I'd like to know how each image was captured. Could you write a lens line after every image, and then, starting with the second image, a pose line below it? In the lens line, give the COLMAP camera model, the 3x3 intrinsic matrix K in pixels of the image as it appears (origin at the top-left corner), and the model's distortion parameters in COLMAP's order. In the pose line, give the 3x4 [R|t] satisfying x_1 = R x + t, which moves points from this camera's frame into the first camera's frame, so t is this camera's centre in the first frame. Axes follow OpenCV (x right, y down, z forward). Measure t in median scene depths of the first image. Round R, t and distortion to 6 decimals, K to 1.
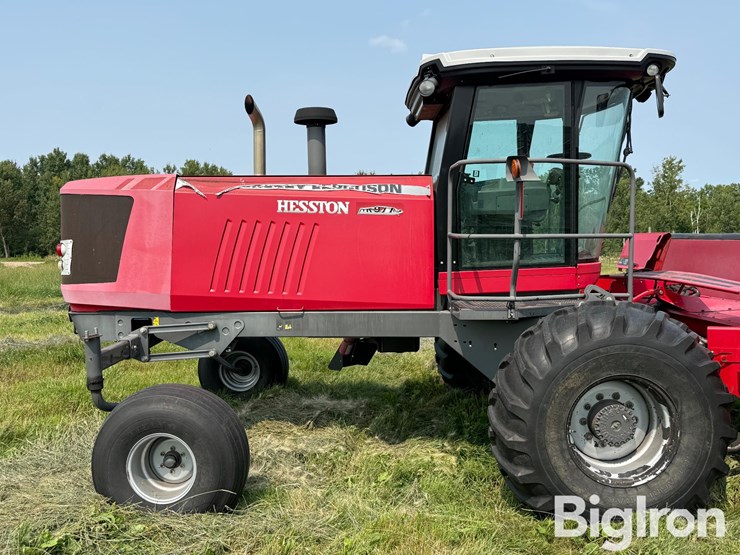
lens RADIAL K [[735.0, 0, 370.0], [0, 735.0, 277.5], [0, 0, 1]] dist [0.170607, -0.359360]
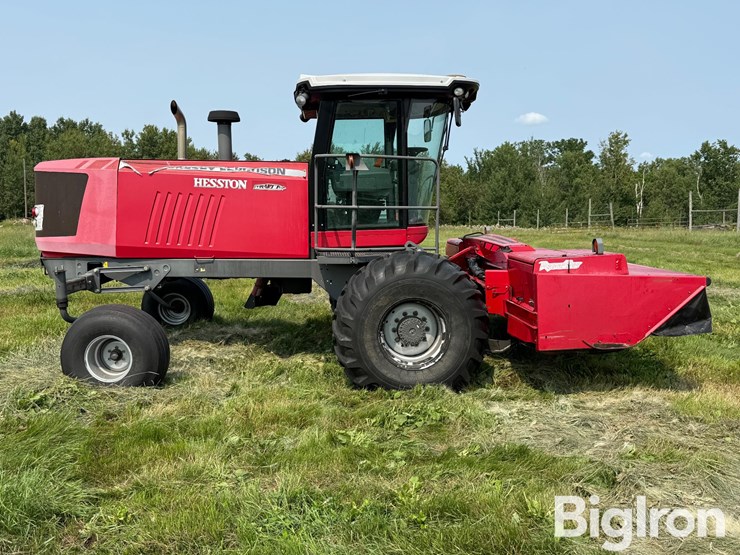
lens RADIAL K [[735.0, 0, 370.0], [0, 735.0, 277.5], [0, 0, 1]] dist [0.170607, -0.359360]
pose [[0.998809, 0.007824, 0.048163, 0.138226], [-0.009864, 0.999058, 0.042267, 0.019289], [-0.047787, -0.042691, 0.997945, -0.413843]]
